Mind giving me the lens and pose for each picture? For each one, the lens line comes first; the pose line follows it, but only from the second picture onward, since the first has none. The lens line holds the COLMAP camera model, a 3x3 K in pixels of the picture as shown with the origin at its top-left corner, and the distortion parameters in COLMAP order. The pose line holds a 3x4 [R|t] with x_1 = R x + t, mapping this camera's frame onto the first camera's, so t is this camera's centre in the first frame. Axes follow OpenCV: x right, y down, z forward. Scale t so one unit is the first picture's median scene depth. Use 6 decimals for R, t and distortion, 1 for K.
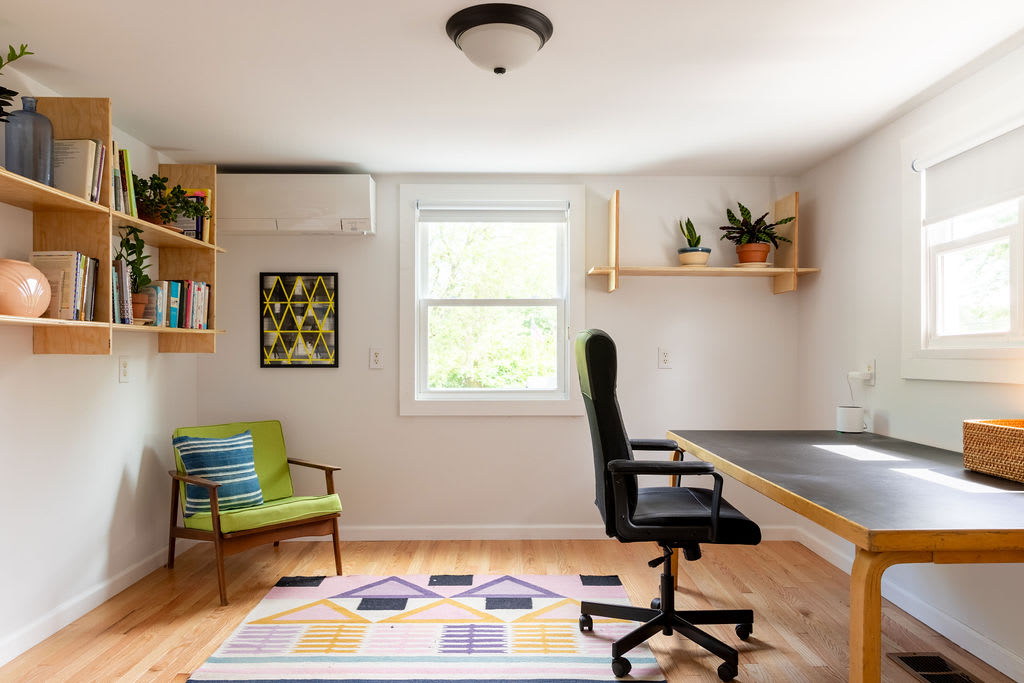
lens RADIAL K [[692.3, 0, 513.0], [0, 692.3, 344.8], [0, 0, 1]] dist [0.004844, -0.001584]
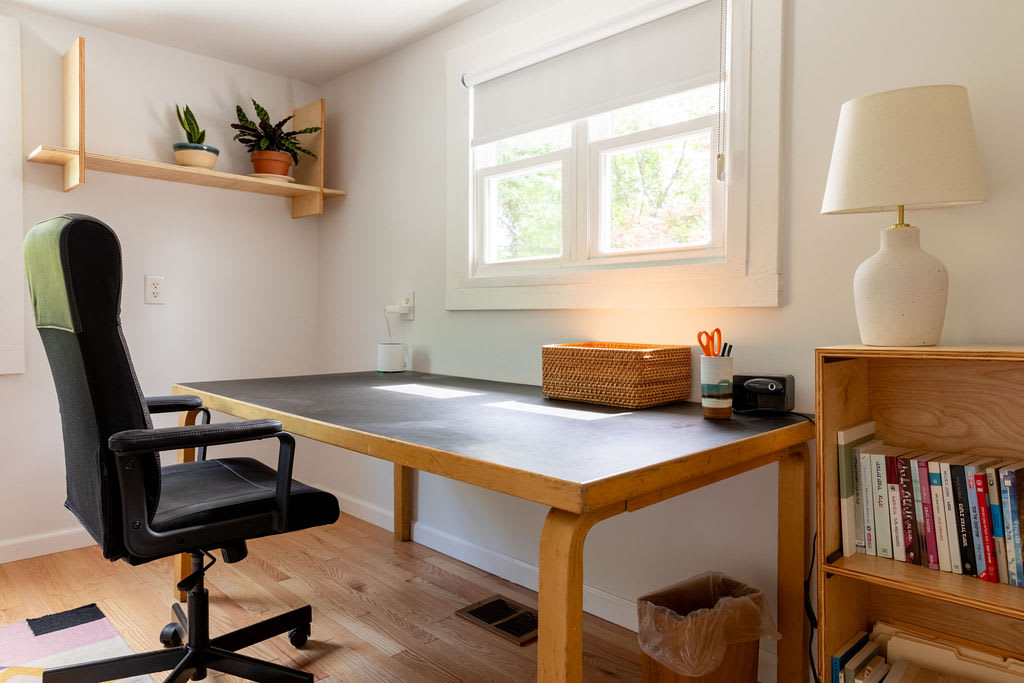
lens RADIAL K [[692.3, 0, 514.2], [0, 692.3, 327.8], [0, 0, 1]] dist [0.004844, -0.001584]
pose [[0.728849, -0.014306, 0.684525, -0.011512], [-0.011885, 0.999367, 0.033540, 0.041982], [-0.684571, -0.032581, 0.728217, 0.270210]]
